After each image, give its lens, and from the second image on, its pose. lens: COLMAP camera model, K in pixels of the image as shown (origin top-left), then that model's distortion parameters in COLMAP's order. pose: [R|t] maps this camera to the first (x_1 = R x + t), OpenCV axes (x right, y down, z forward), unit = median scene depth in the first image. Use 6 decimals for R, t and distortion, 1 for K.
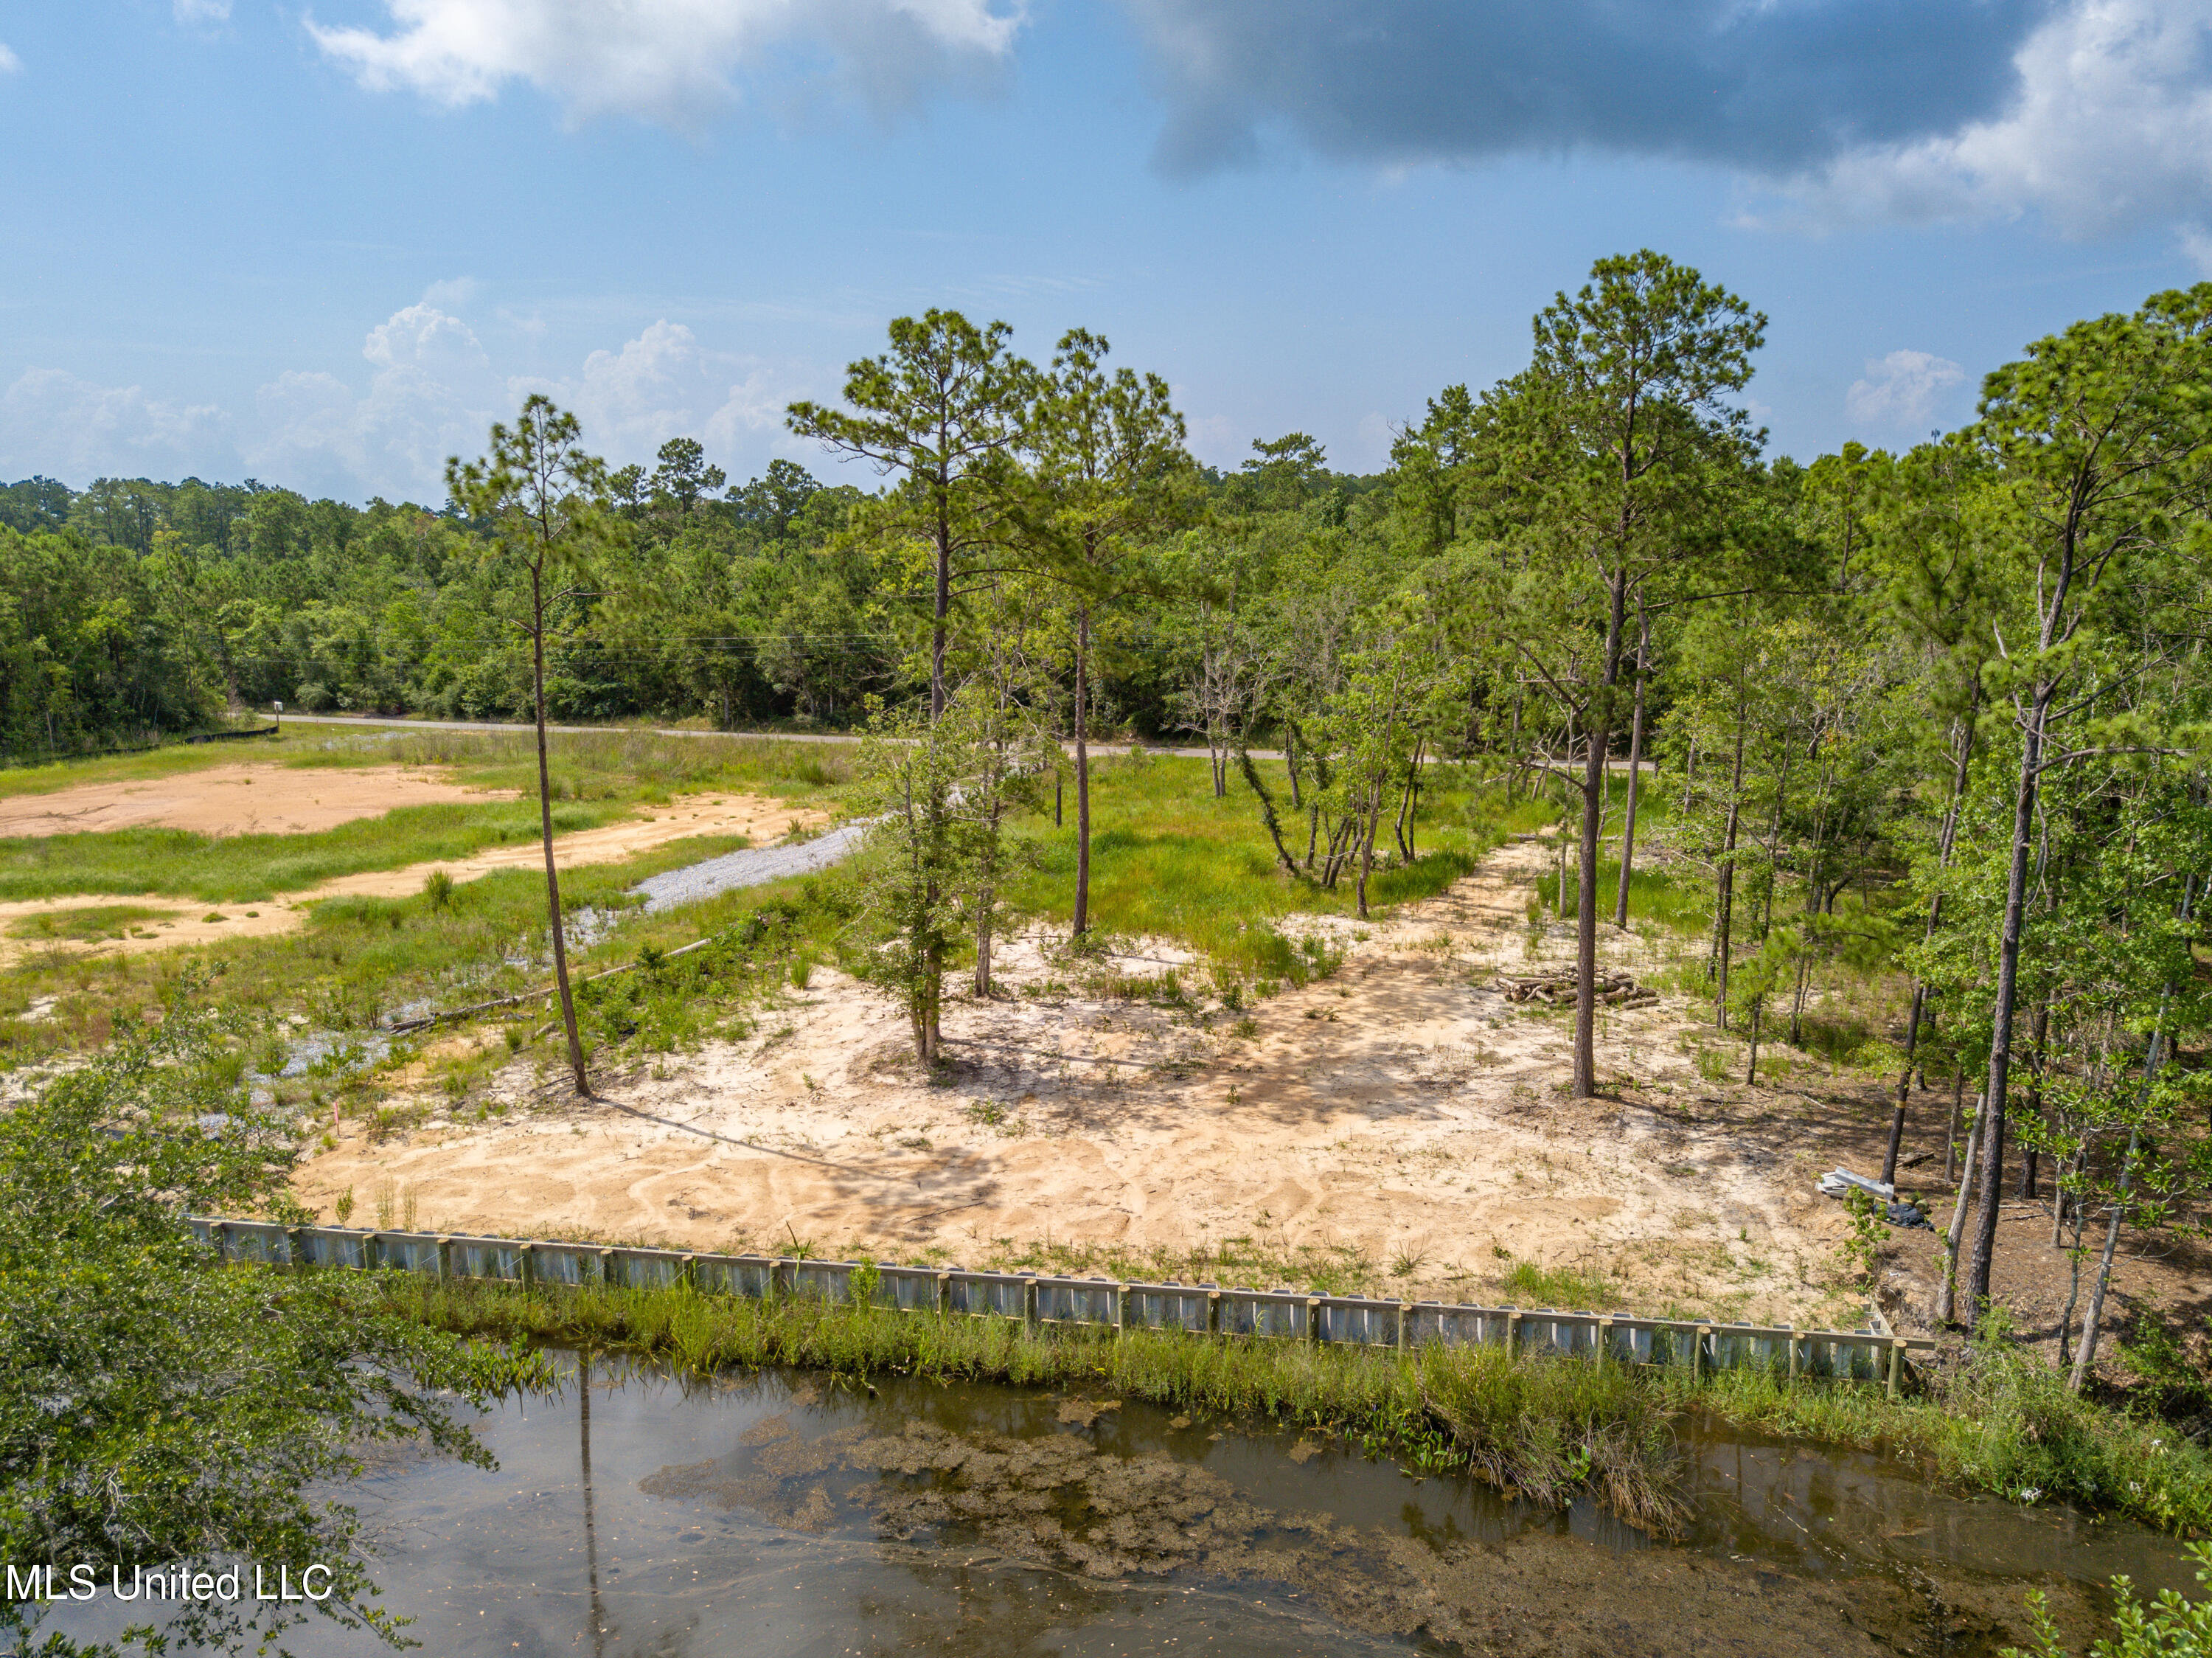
lens RADIAL K [[1706.2, 0, 1112.7], [0, 1706.2, 821.0], [0, 0, 1]] dist [-0.003143, 0.011177]
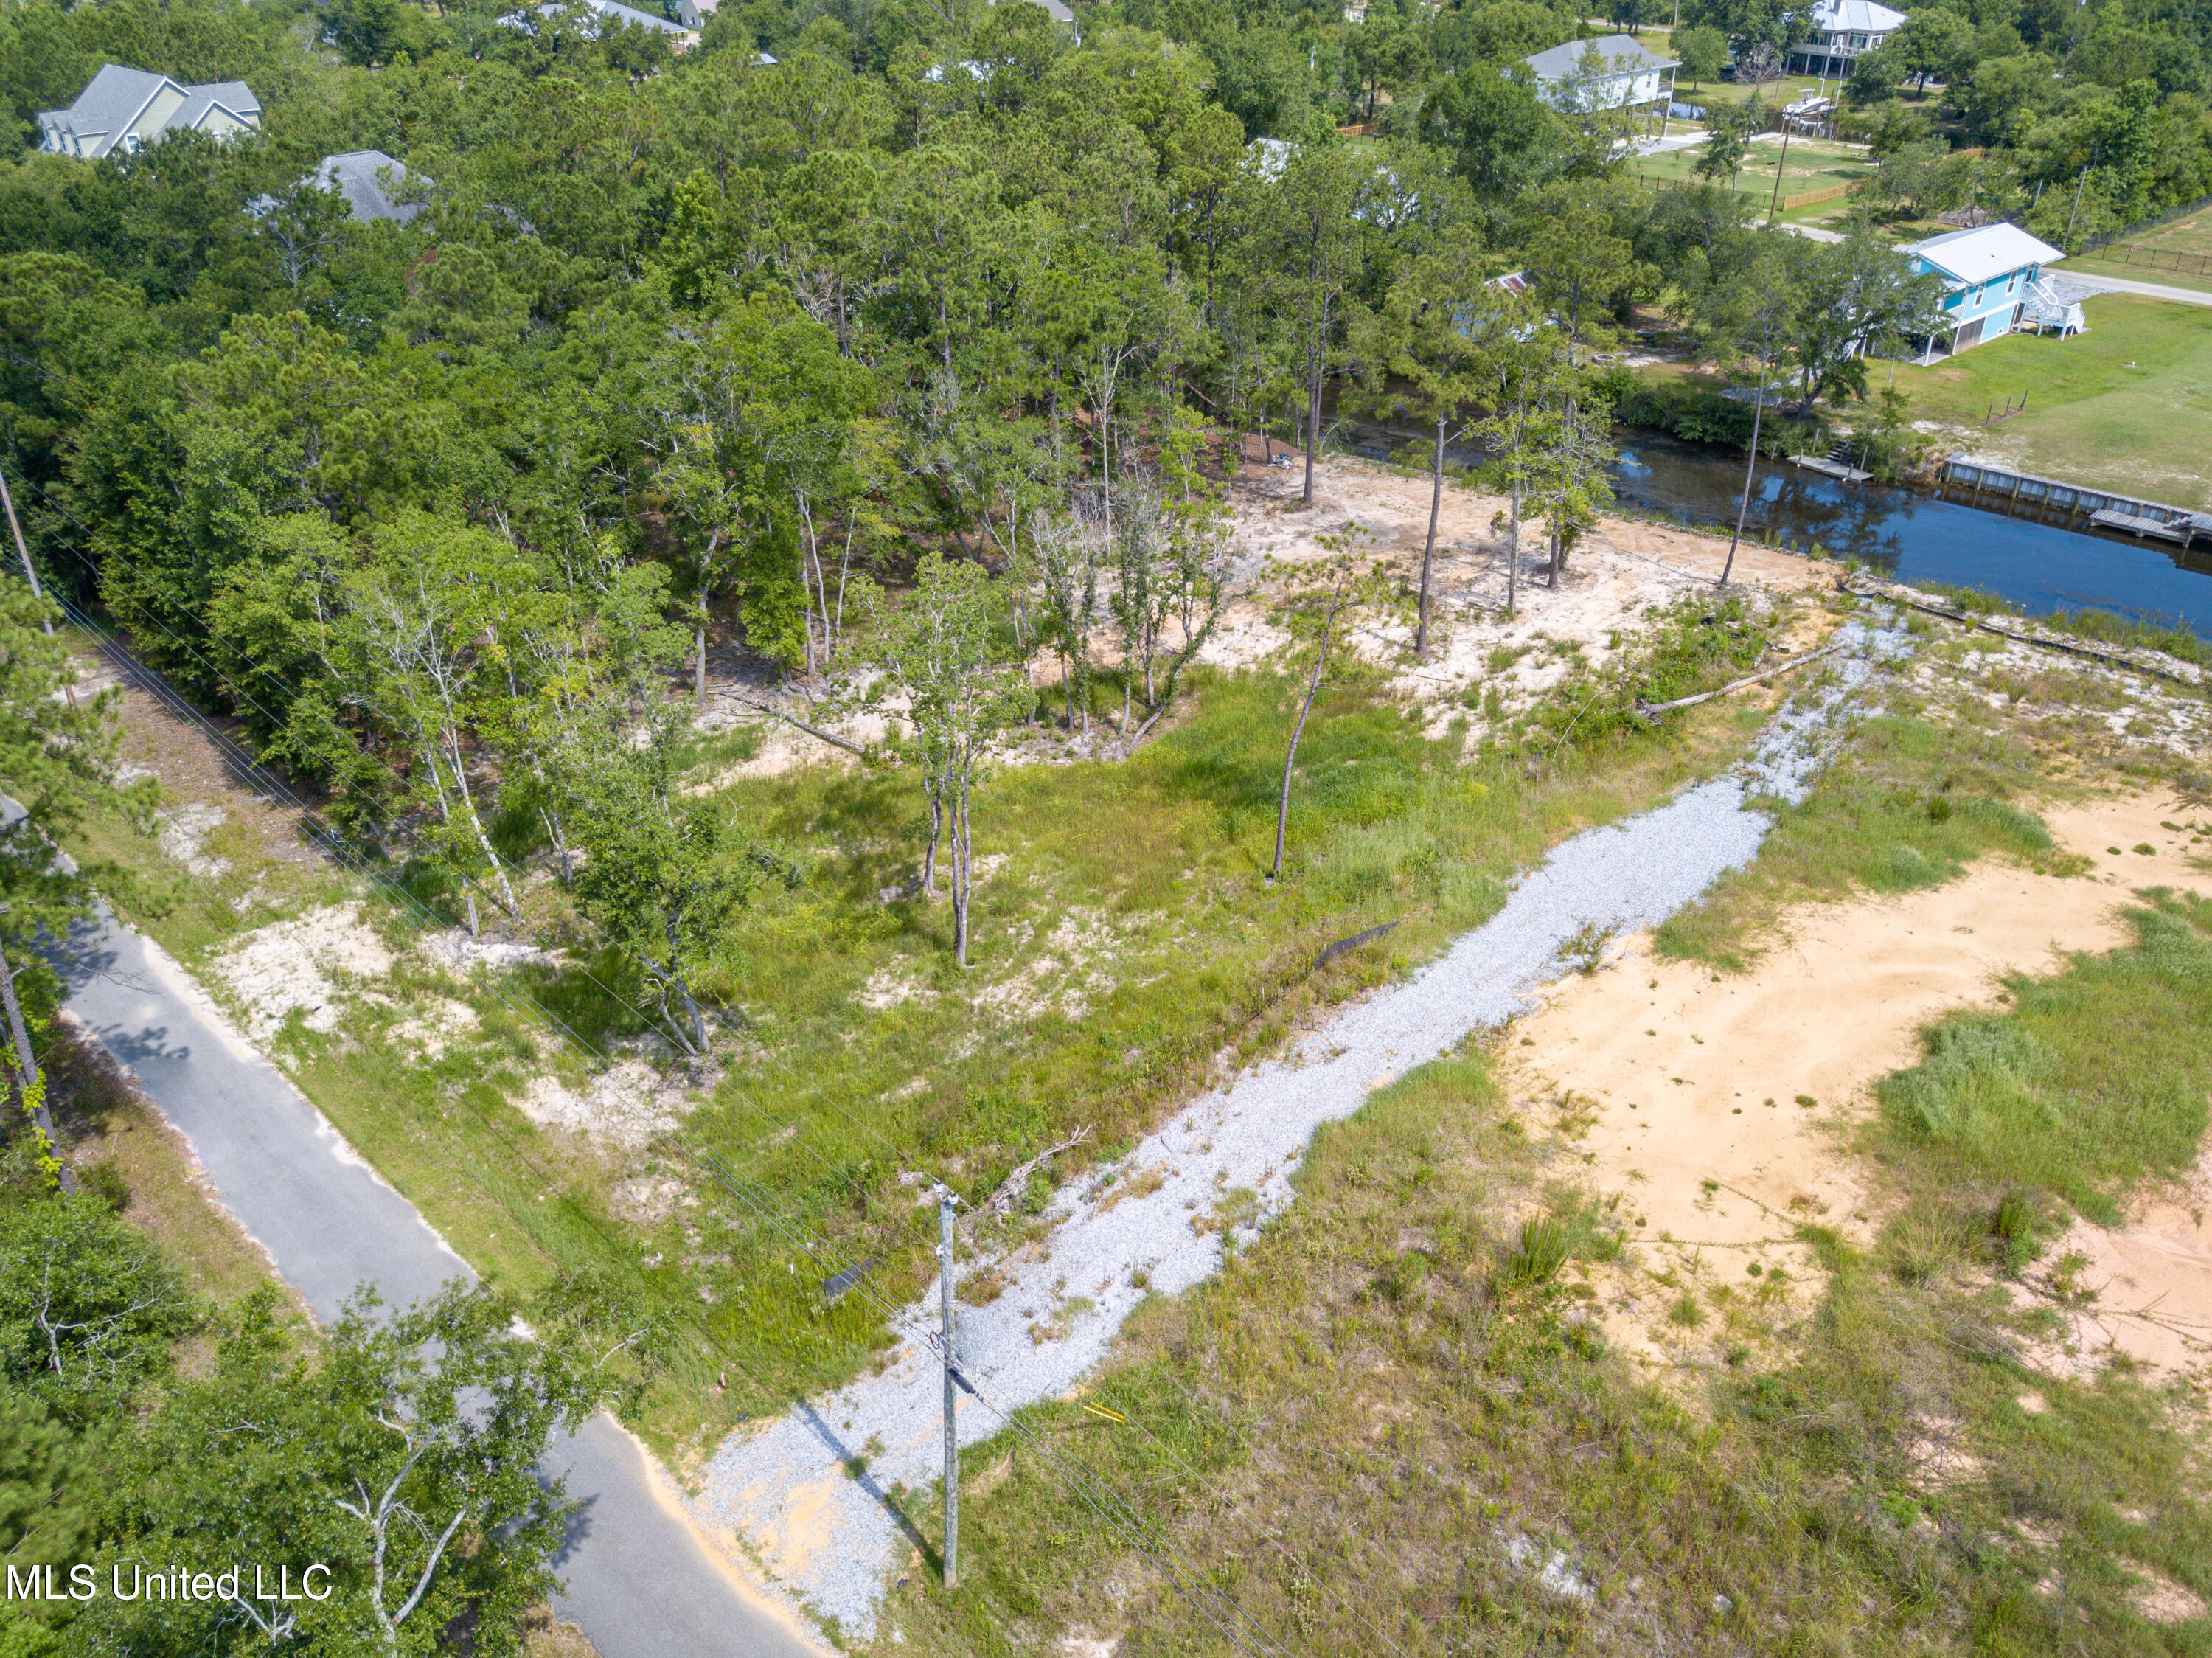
lens RADIAL K [[1719.1, 0, 1109.5], [0, 1719.1, 818.5], [0, 0, 1]] dist [-0.006854, 0.010979]
pose [[-0.893217, -0.218601, 0.392908, -0.618509], [0.084494, 0.776680, 0.624203, -1.196724], [-0.441615, 0.590747, -0.675273, 3.452402]]
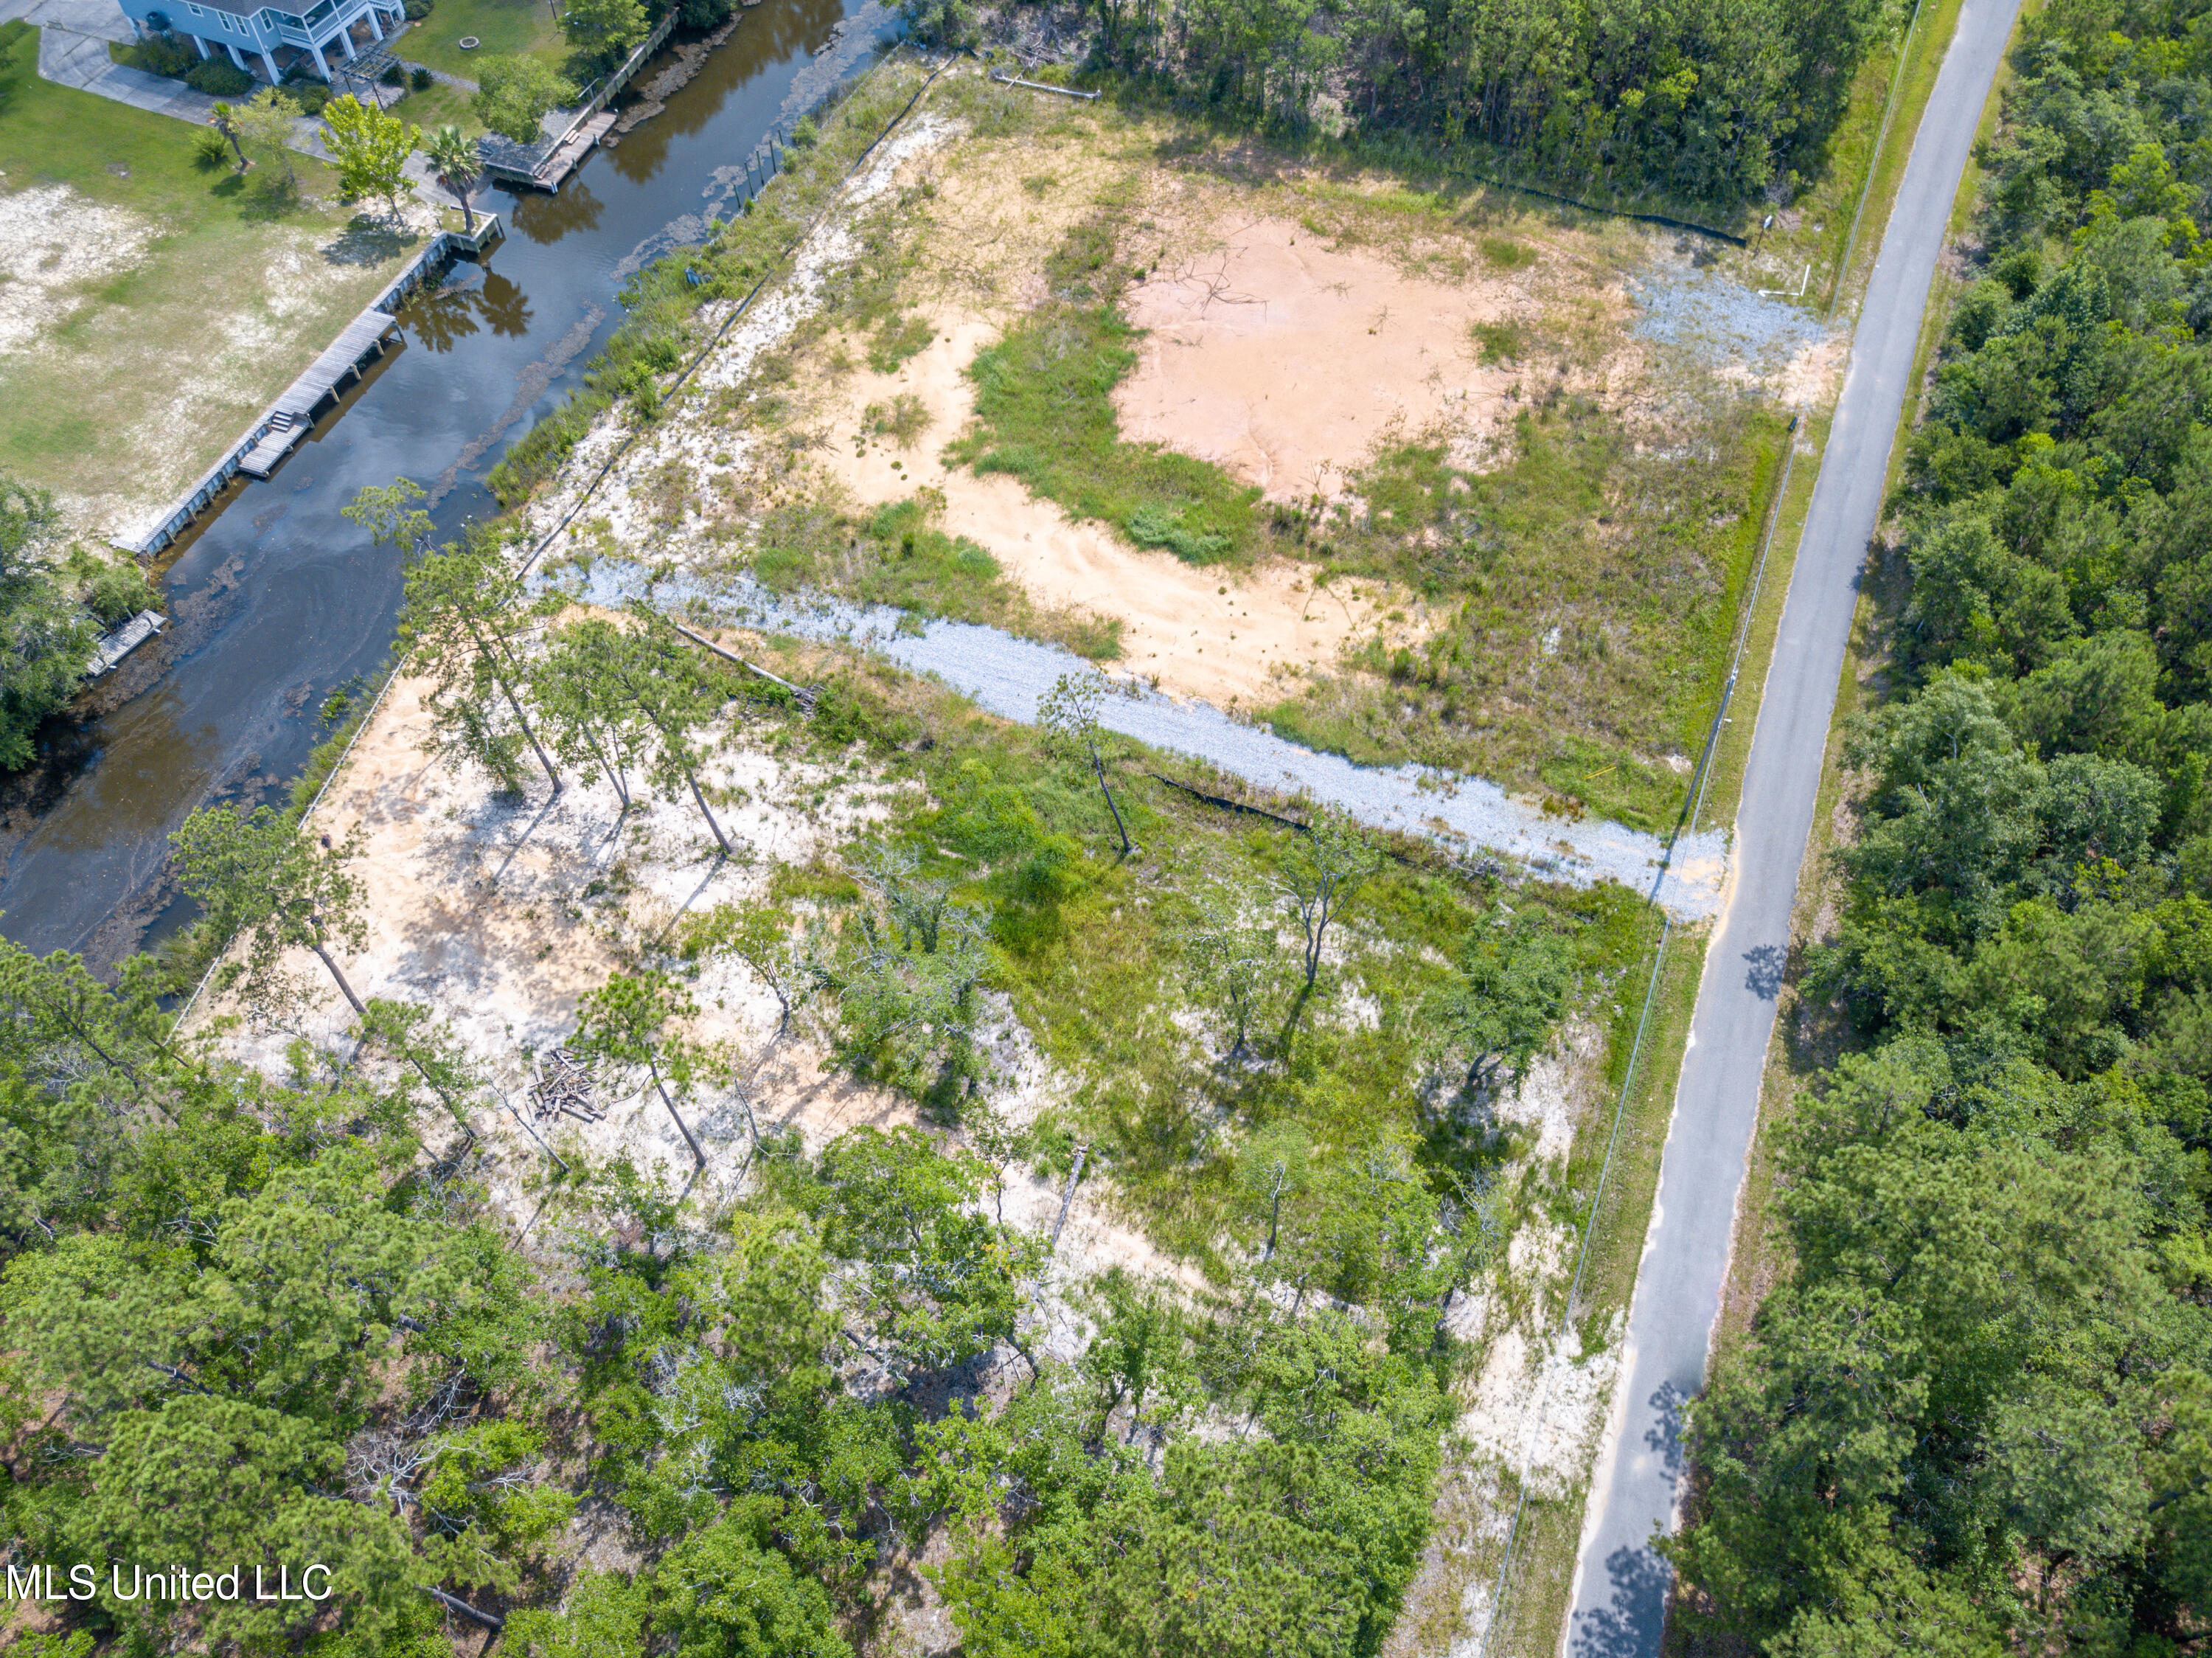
lens RADIAL K [[1726.5, 0, 1135.5], [0, 1726.5, 828.2], [0, 0, 1]] dist [0.000181, -0.009434]
pose [[-0.053671, 0.821778, -0.567274, 1.424376], [-0.166996, 0.552706, 0.816473, -2.198083], [0.984496, 0.138554, 0.107569, 1.889093]]
